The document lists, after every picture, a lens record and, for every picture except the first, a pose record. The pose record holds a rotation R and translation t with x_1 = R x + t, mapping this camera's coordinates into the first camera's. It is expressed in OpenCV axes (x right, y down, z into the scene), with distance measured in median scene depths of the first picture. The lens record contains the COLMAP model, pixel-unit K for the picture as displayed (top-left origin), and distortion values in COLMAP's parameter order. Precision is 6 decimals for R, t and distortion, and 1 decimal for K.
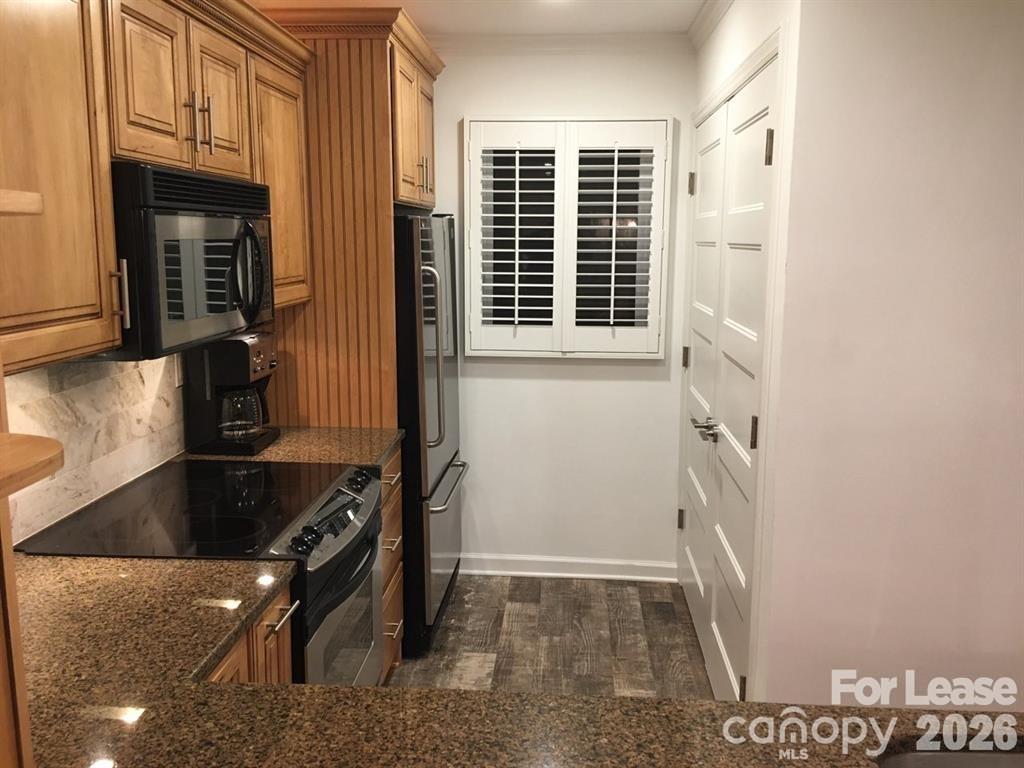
lens RADIAL K [[874.5, 0, 512.0], [0, 874.5, 384.0], [0, 0, 1]] dist [0.094134, -0.139423]
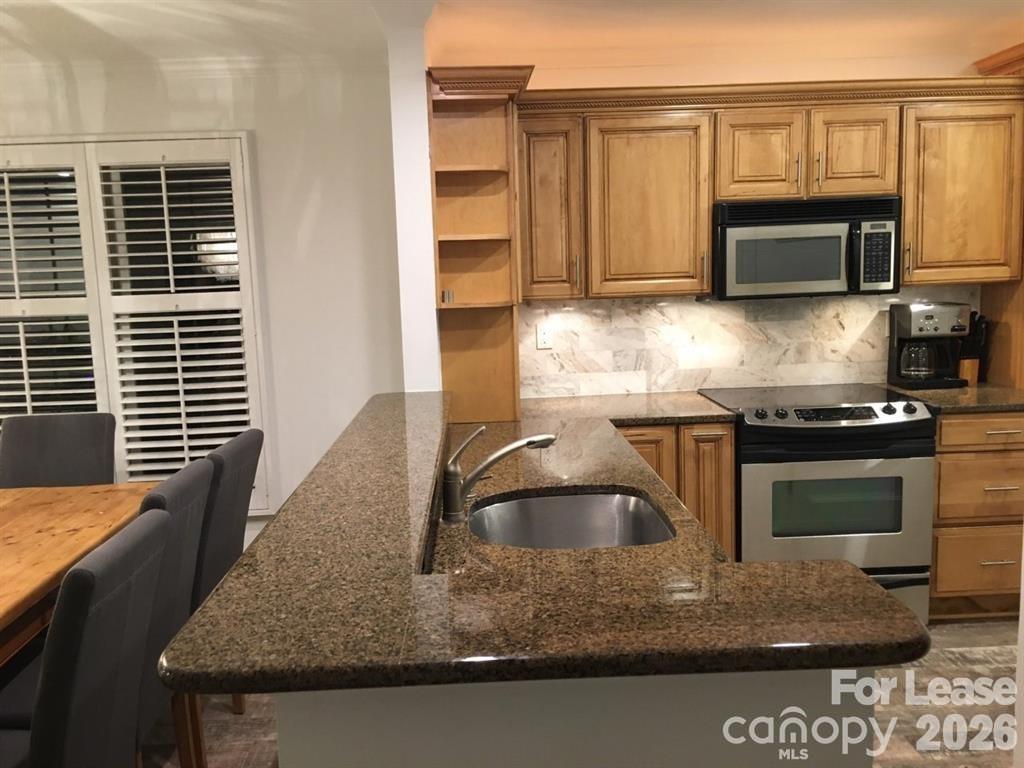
lens RADIAL K [[874.5, 0, 512.0], [0, 874.5, 384.0], [0, 0, 1]] dist [0.094134, -0.139423]
pose [[0.105281, 0.124322, -0.986641, 1.145719], [-0.130000, 0.985361, 0.110289, -0.000481], [0.985909, 0.116652, 0.119902, 0.243000]]
